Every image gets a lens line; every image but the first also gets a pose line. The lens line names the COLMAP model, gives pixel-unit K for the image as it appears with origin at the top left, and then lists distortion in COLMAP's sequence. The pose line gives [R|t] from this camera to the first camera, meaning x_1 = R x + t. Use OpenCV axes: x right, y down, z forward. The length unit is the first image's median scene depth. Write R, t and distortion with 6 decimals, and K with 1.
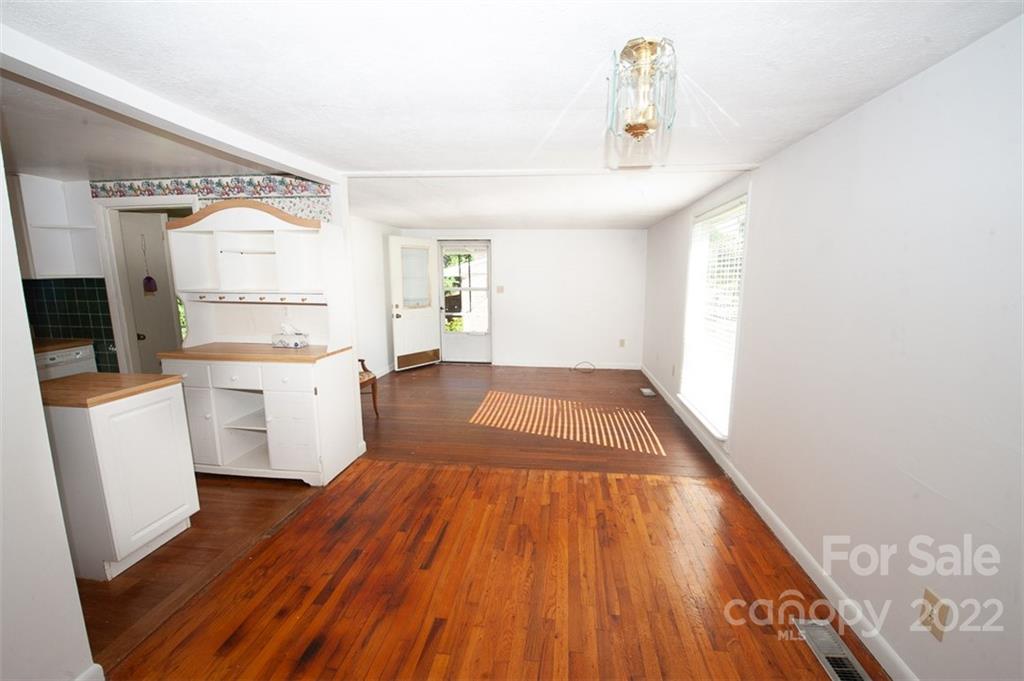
lens RADIAL K [[412.9, 0, 514.8], [0, 412.9, 342.6], [0, 0, 1]] dist [-0.016069, -0.000324]
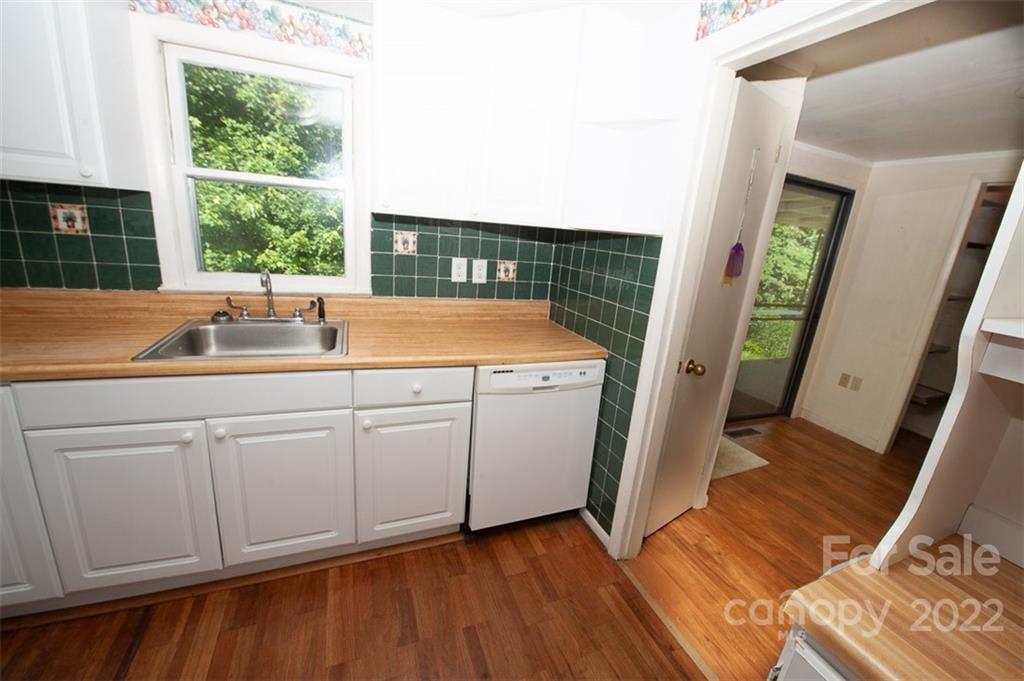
lens RADIAL K [[412.9, 0, 516.2], [0, 412.9, 339.9], [0, 0, 1]] dist [-0.016069, -0.000324]
pose [[0.470503, 0.280663, -0.836573, -0.664606], [-0.231321, 0.954142, 0.190007, -0.097796], [0.851538, 0.104118, 0.513850, 0.630890]]
